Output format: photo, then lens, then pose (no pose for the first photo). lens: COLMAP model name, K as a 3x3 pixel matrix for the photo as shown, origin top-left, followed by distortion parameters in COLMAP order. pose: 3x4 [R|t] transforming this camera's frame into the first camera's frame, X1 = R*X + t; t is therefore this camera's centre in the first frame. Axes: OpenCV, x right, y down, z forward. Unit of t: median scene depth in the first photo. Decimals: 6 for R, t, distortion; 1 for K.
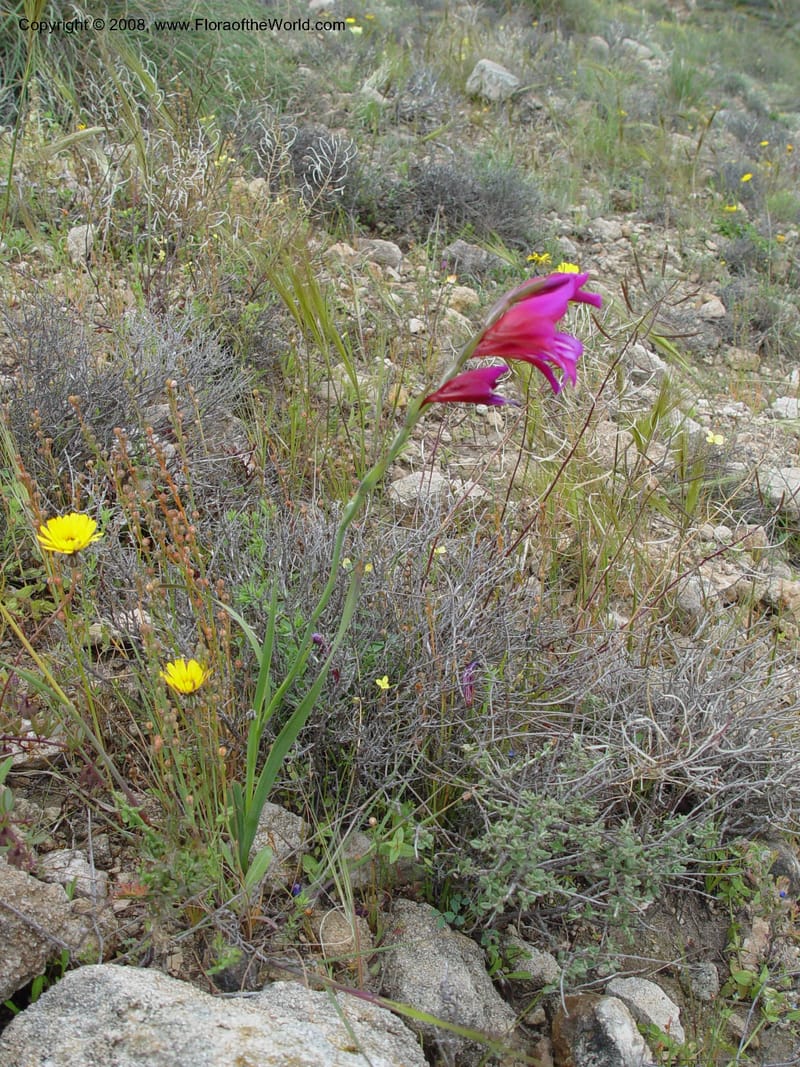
lens RADIAL K [[986.3, 0, 400.0], [0, 986.3, 533.5], [0, 0, 1]] dist [-0.027067, -0.027818]
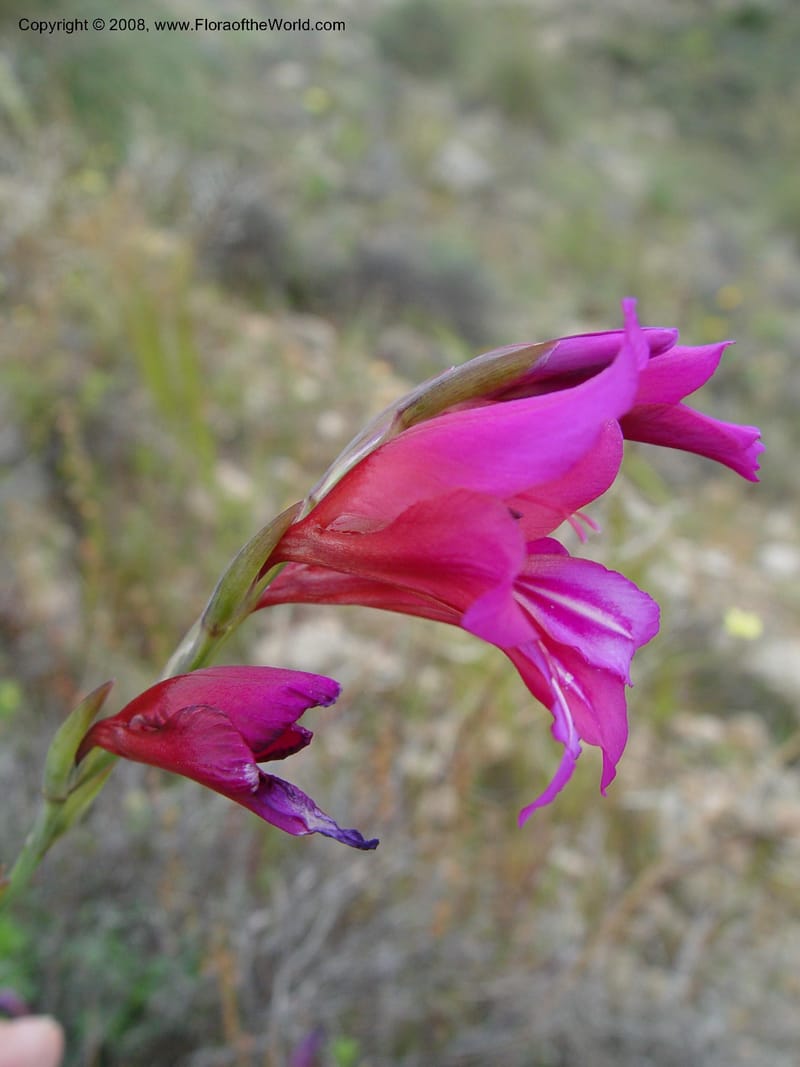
lens RADIAL K [[1027.1, 0, 400.0], [0, 1027.1, 533.5], [0, 0, 1]] dist [-0.109657, 0.049642]
pose [[0.994950, 0.082209, 0.057592, 0.022274], [-0.075939, 0.991707, -0.103684, -0.038780], [-0.065638, 0.098787, 0.992941, 0.160265]]
